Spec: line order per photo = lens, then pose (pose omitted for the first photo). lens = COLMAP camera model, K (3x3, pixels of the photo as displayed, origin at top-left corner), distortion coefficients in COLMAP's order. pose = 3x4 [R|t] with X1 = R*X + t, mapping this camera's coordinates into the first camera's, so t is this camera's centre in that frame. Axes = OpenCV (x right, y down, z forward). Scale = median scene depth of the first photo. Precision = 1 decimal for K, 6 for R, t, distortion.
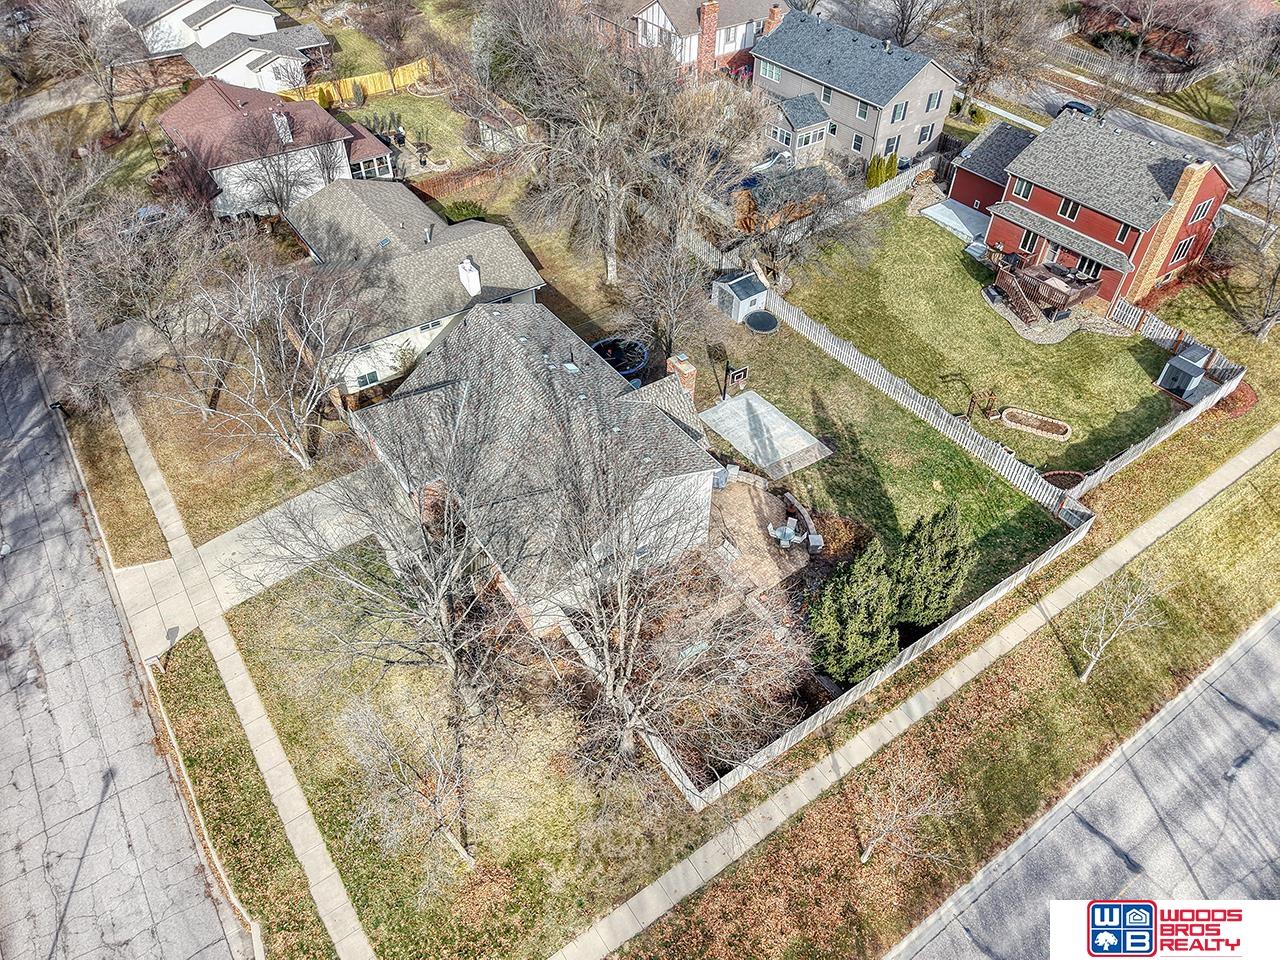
lens RADIAL K [[857.7, 0, 644.5], [0, 857.7, 483.9], [0, 0, 1]] dist [0.034798, -0.040507]
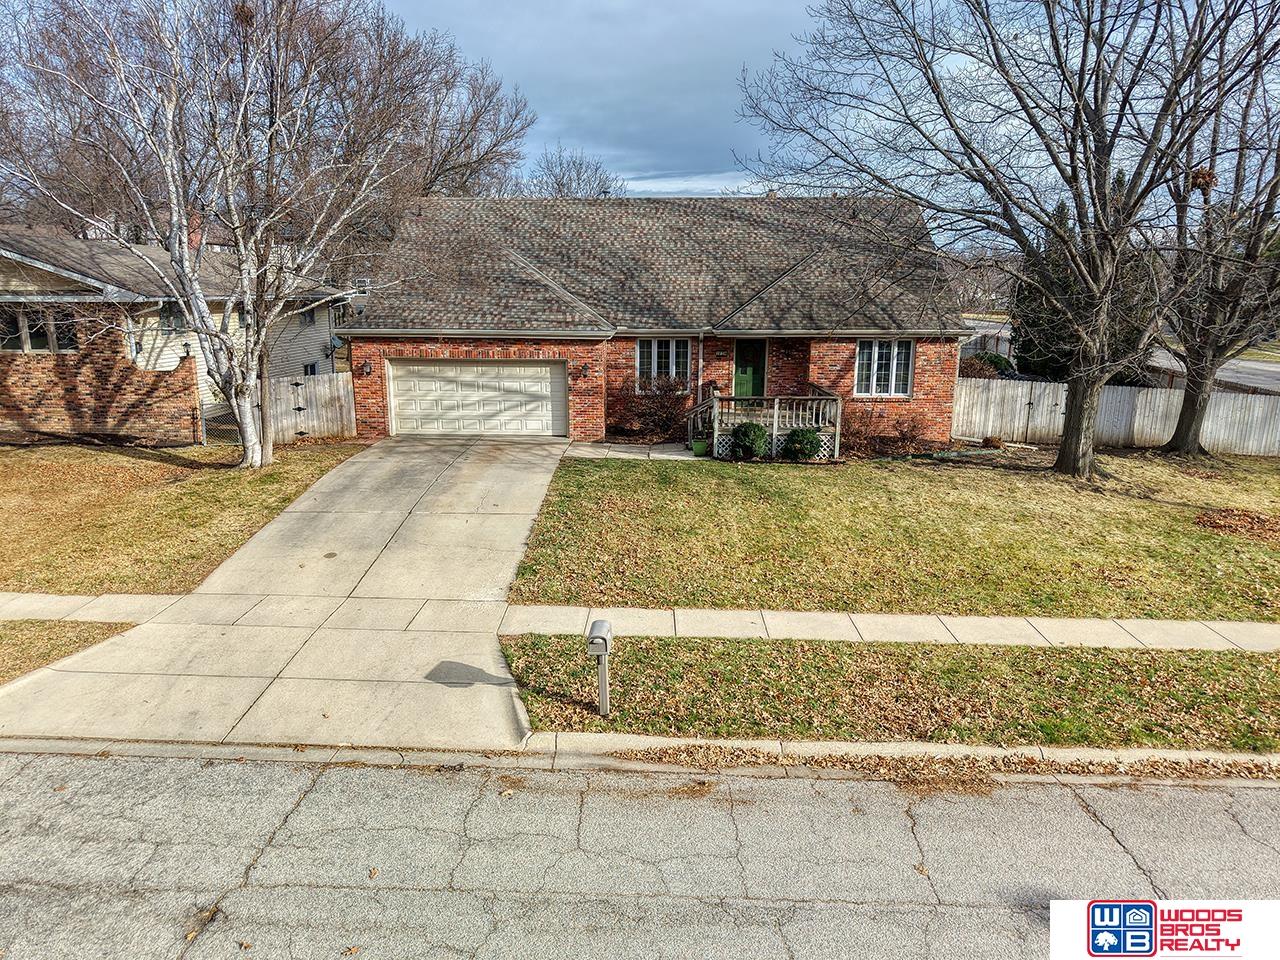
lens RADIAL K [[857.7, 0, 634.0], [0, 857.7, 486.9], [0, 0, 1]] dist [0.034798, -0.040507]
pose [[0.600242, -0.188036, 0.777401, -0.569851], [0.557580, 0.795223, -0.238169, 0.177622], [-0.573423, 0.576423, 0.582172, 0.619883]]
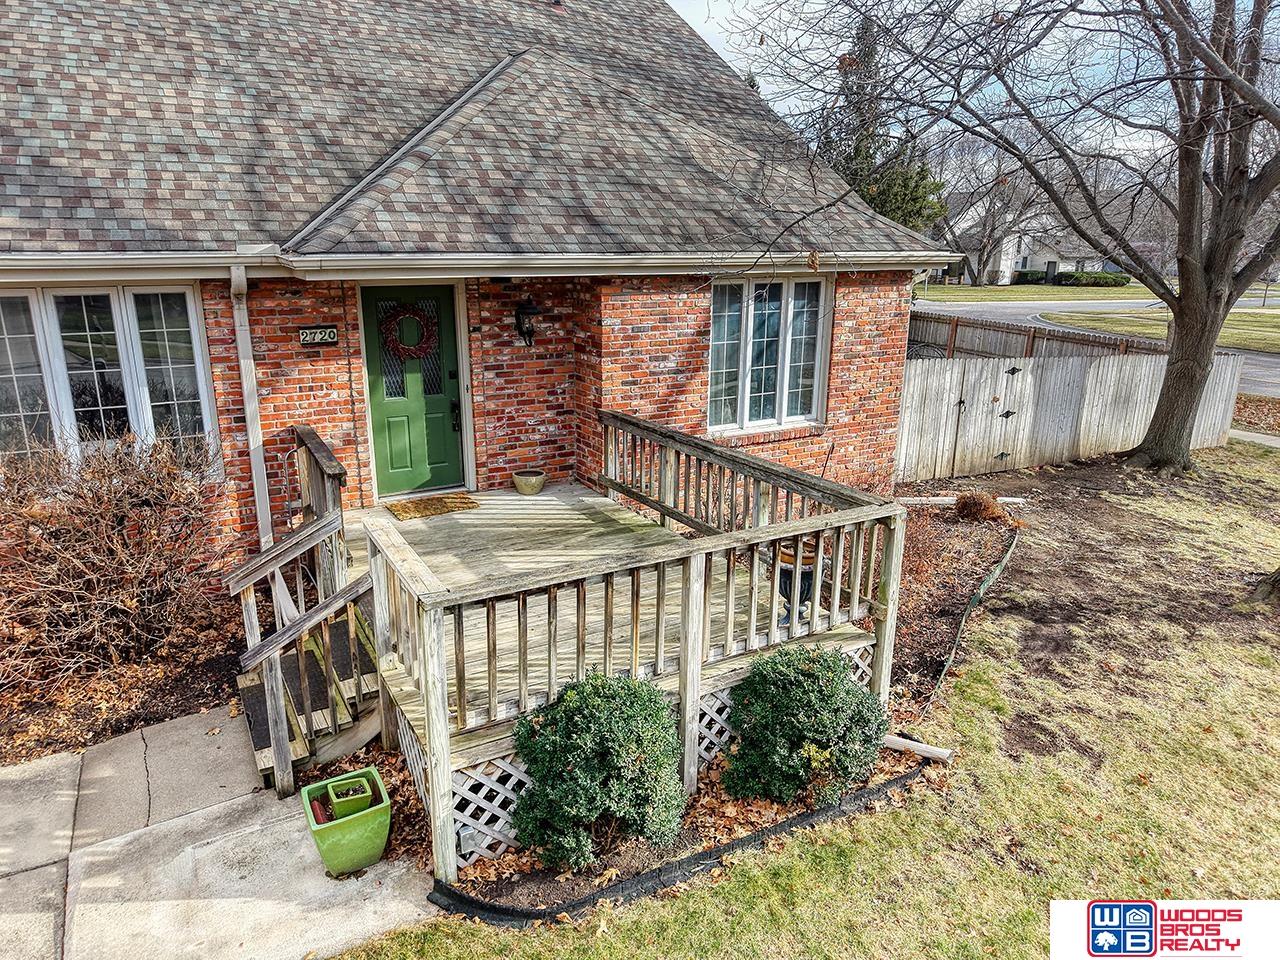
lens RADIAL K [[857.7, 0, 640.2], [0, 857.7, 492.0], [0, 0, 1]] dist [0.034798, -0.040507]
pose [[0.090246, -0.293532, 0.951680, -0.296647], [0.685691, 0.711333, 0.154378, 0.065714], [-0.722276, 0.638627, 0.265468, 0.765888]]
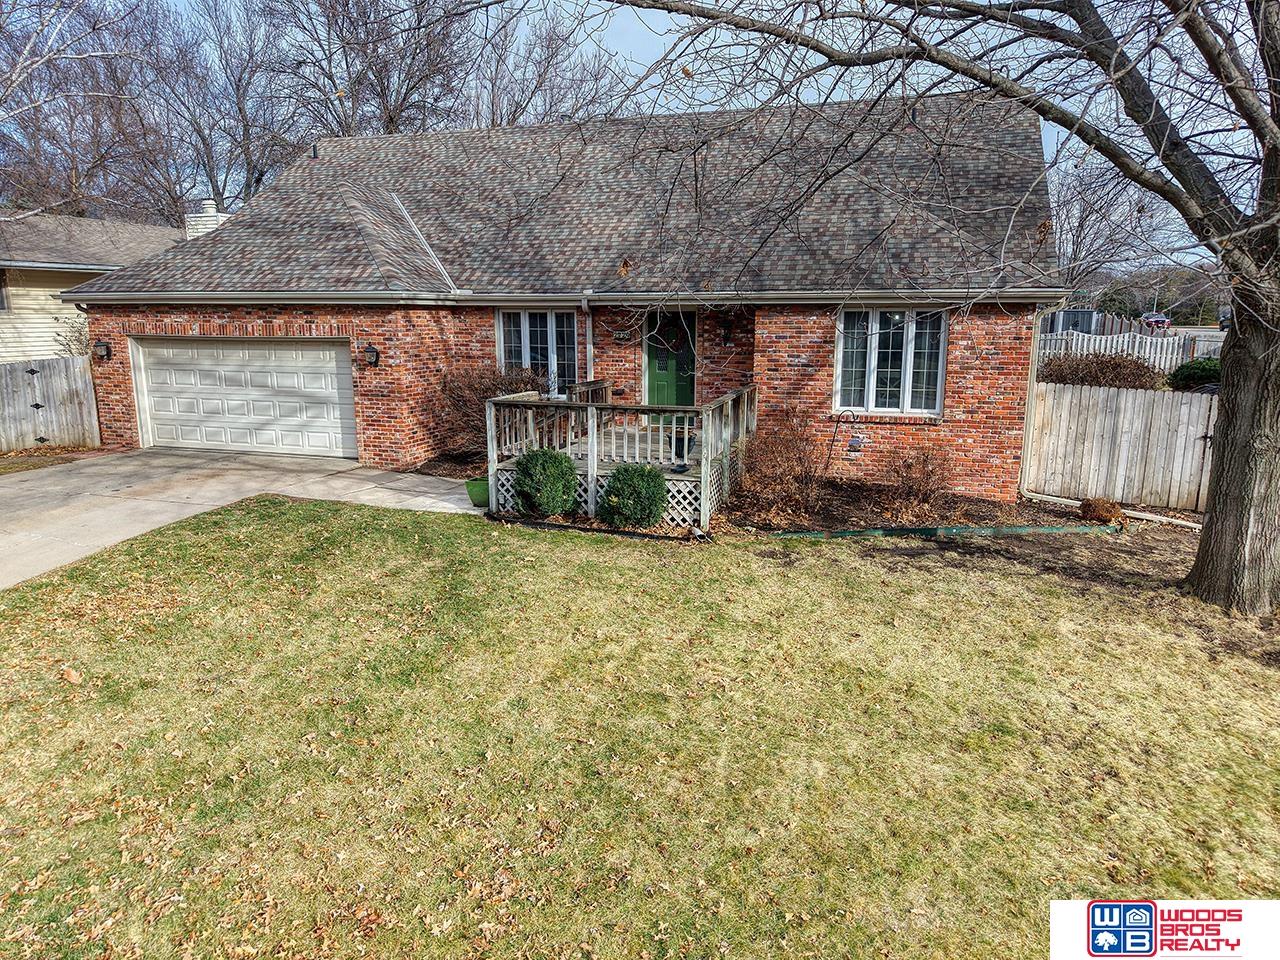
lens RADIAL K [[857.7, 0, 634.8], [0, 857.7, 484.1], [0, 0, 1]] dist [0.034798, -0.040507]
pose [[0.798770, -0.130084, 0.587405, -0.329941], [0.423489, 0.815070, -0.395370, 0.189360], [-0.427345, 0.564570, 0.706143, 0.648993]]
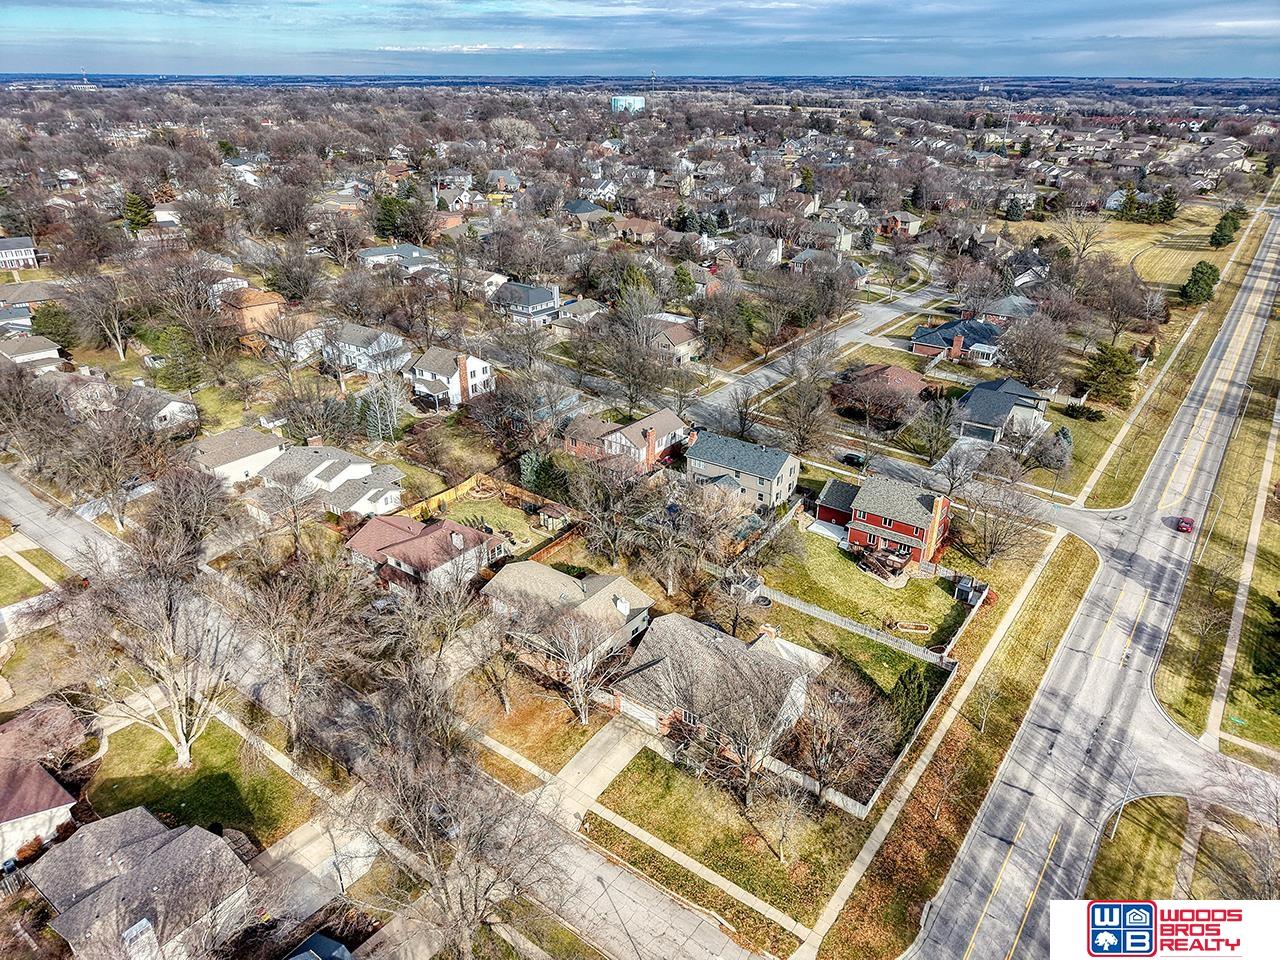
lens RADIAL K [[857.7, 0, 637.7], [0, 857.7, 482.5], [0, 0, 1]] dist [0.034798, -0.040507]
pose [[0.949310, -0.140019, 0.281433, -0.684721], [0.221249, 0.933613, -0.281810, 0.040728], [-0.223291, 0.329792, 0.917267, -0.835040]]
